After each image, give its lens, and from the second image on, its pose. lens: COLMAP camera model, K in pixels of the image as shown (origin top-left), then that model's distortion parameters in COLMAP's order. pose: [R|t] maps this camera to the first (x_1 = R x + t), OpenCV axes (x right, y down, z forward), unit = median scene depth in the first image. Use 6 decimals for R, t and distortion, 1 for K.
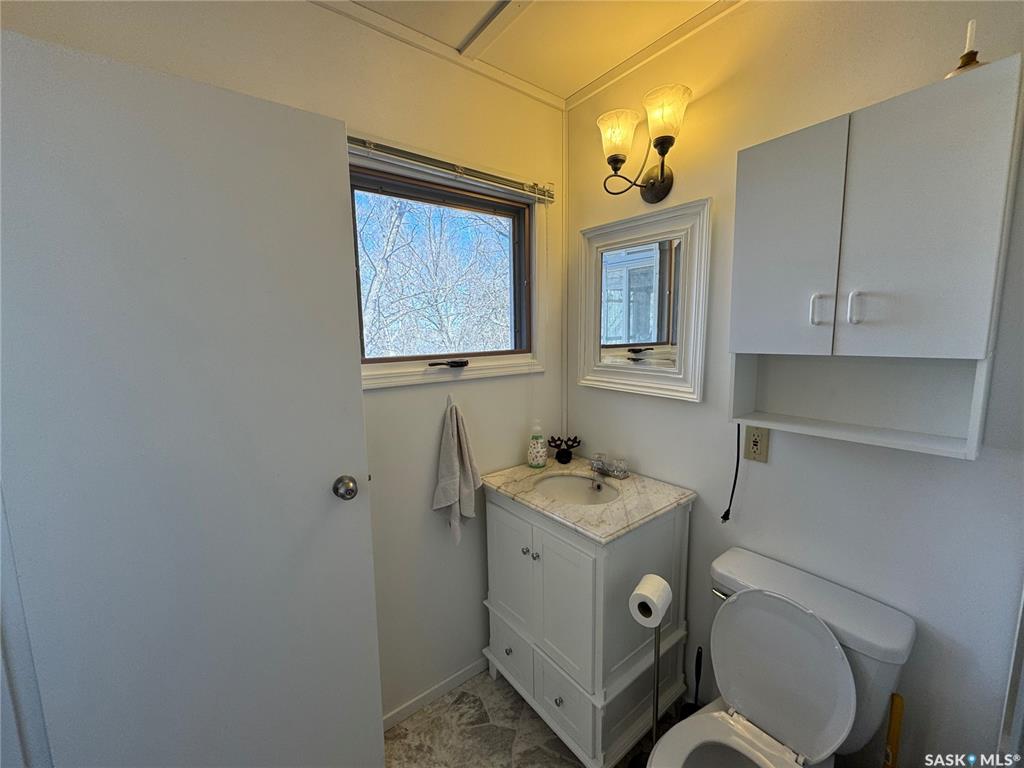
lens RADIAL K [[404.6, 0, 512.0], [0, 404.6, 384.0], [0, 0, 1]] dist [-0.000318, 0.000130]
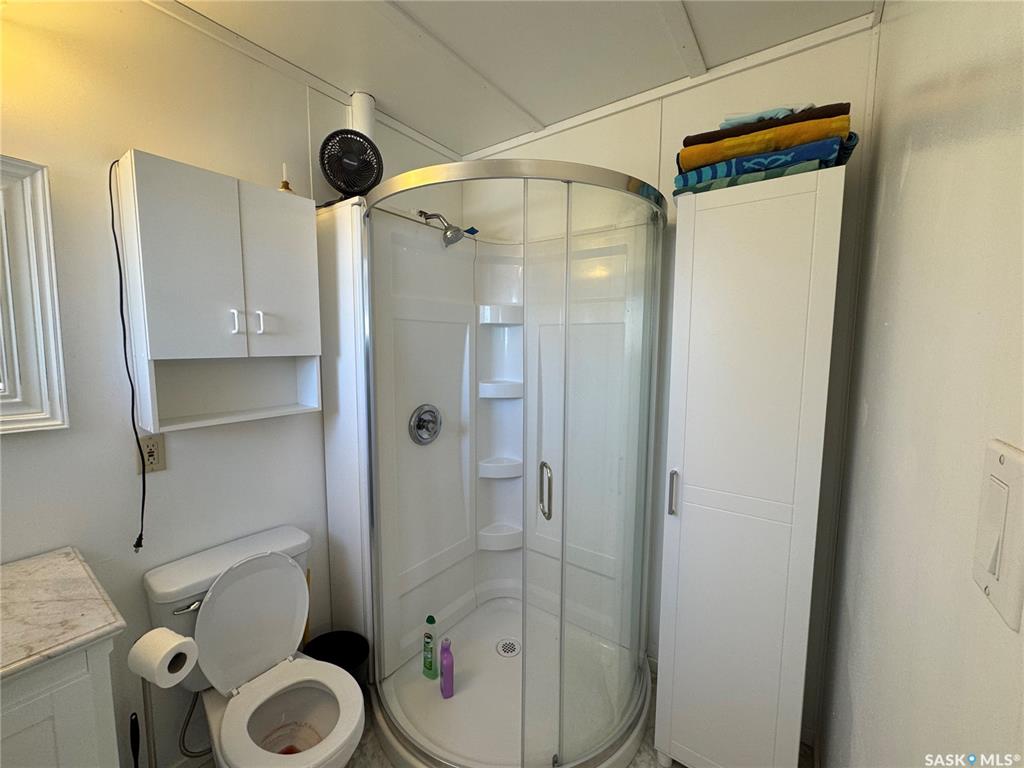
lens RADIAL K [[404.6, 0, 512.0], [0, 404.6, 384.0], [0, 0, 1]] dist [-0.000318, 0.000130]
pose [[-0.281143, -0.079156, 0.956396, -0.567445], [0.123500, 0.985321, 0.117854, -0.025741], [-0.951686, 0.151248, -0.267241, 0.427012]]
